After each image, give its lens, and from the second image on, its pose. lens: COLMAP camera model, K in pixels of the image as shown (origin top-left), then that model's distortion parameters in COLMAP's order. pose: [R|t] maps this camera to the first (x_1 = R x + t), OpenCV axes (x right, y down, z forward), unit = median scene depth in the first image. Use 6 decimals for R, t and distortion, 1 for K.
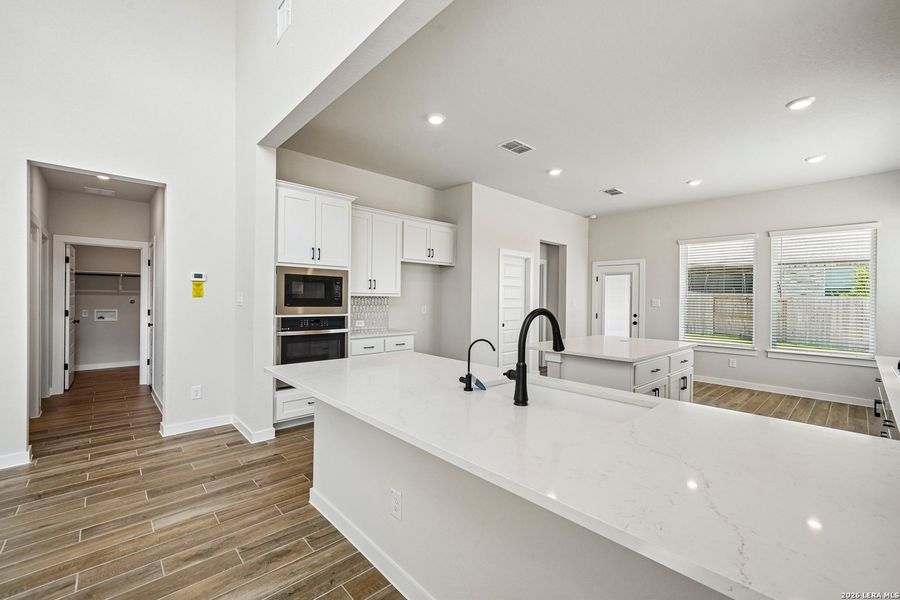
lens RADIAL K [[371.3, 0, 449.7], [0, 371.3, 294.2], [0, 0, 1]] dist [0.001229, -0.000391]
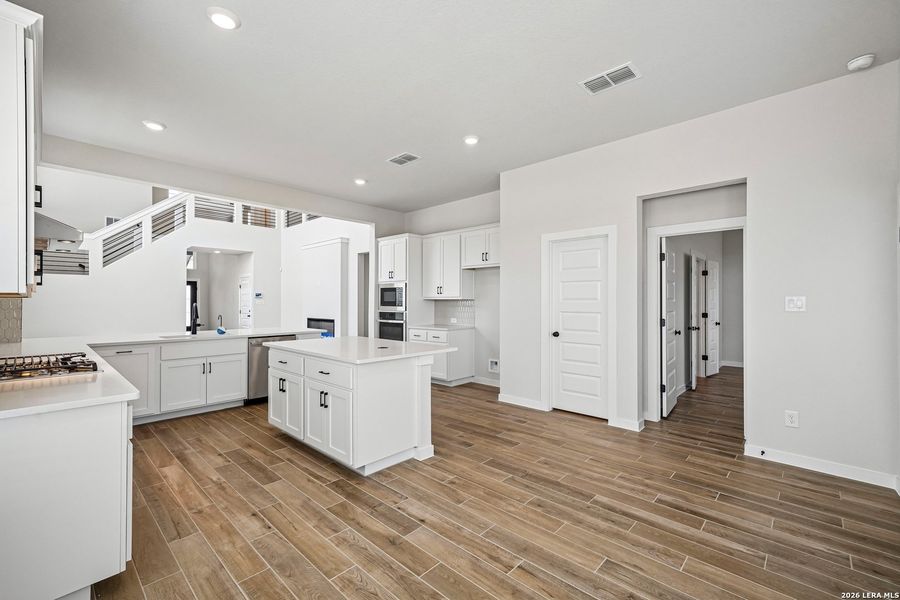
lens RADIAL K [[401.6, 0, 450.0], [0, 401.6, 300.0], [0, 0, 1]] dist [0.001699, 0.000047]
pose [[0.058839, -0.023818, -0.997983, 1.160233], [0.005603, 0.999707, -0.023529, 0.039442], [0.998252, -0.004207, 0.058955, 0.909682]]
